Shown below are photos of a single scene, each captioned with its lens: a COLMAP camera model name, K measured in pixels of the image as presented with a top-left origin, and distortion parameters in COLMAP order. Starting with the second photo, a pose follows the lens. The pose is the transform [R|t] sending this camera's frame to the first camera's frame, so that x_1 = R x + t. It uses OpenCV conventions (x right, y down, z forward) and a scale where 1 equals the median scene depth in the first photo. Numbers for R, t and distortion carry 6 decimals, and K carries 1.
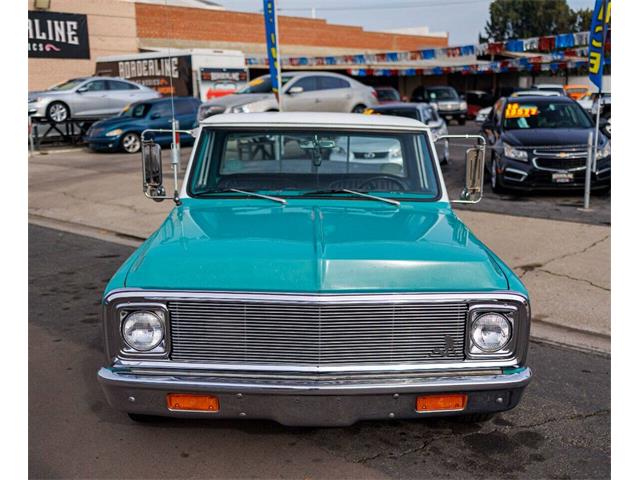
lens RADIAL K [[723.2, 0, 335.5], [0, 723.2, 239.9], [0, 0, 1]] dist [0.005100, 0.015659]
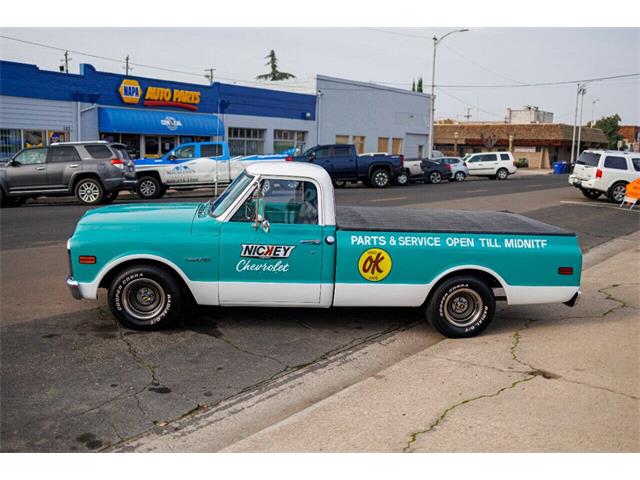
lens RADIAL K [[639.5, 0, 320.0], [0, 639.5, 240.0], [0, 0, 1]] dist [0.001510, 0.006932]
pose [[0.075129, 0.157192, -0.984706, 0.594631], [-0.218130, 0.966172, 0.137591, -0.096837], [0.973024, 0.204457, 0.106876, 0.413703]]
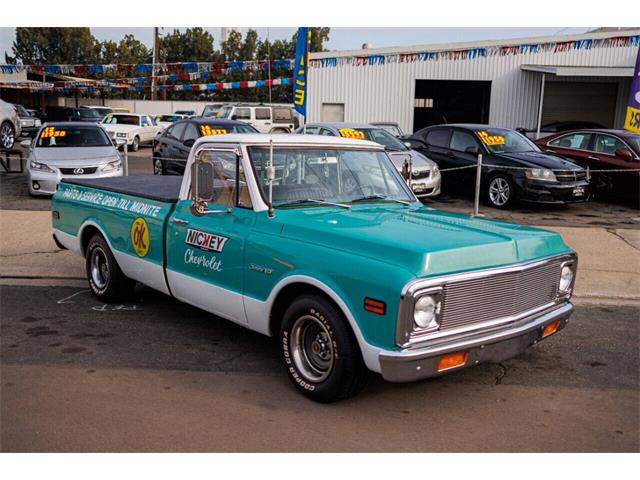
lens RADIAL K [[636.2, 0, 323.1], [0, 636.2, 240.3], [0, 0, 1]] dist [0.019755, -0.002885]
pose [[0.768943, -0.088797, 0.633121, -0.291752], [0.091438, 0.995401, 0.028554, -0.012015], [-0.632745, 0.035936, 0.773526, 0.069015]]
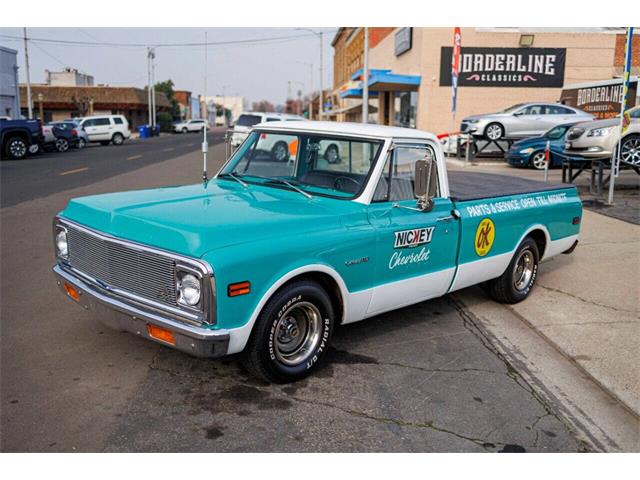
lens RADIAL K [[639.5, 0, 320.0], [0, 639.5, 240.0], [0, 0, 1]] dist [0.001510, 0.006932]
pose [[0.699308, 0.153094, -0.698234, 0.311918], [-0.162599, 0.985258, 0.053178, -0.015125], [0.696082, 0.076345, 0.713892, 0.096561]]
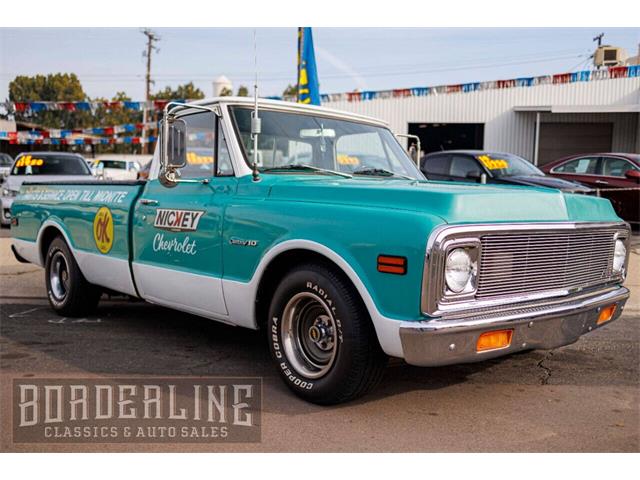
lens RADIAL K [[639.5, 0, 320.0], [0, 639.5, 240.0], [0, 0, 1]] dist [0.001510, 0.006932]
pose [[0.763475, -0.039420, 0.644633, -0.252486], [0.104222, 0.992573, -0.062739, 0.032104], [-0.637372, 0.115085, 0.761913, 0.127646]]
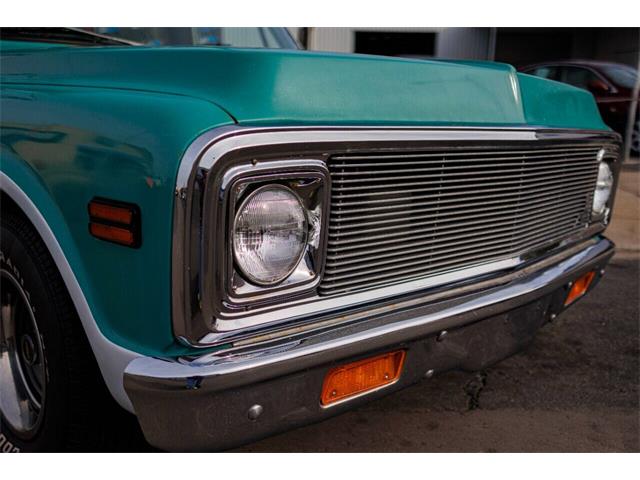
lens RADIAL K [[639.5, 0, 320.0], [0, 639.5, 240.0], [0, 0, 1]] dist [0.001510, 0.006932]
pose [[0.715676, -0.125756, 0.687017, -0.132432], [0.110827, 0.991641, 0.066065, 0.028847], [-0.689583, 0.028859, 0.723631, 0.194125]]
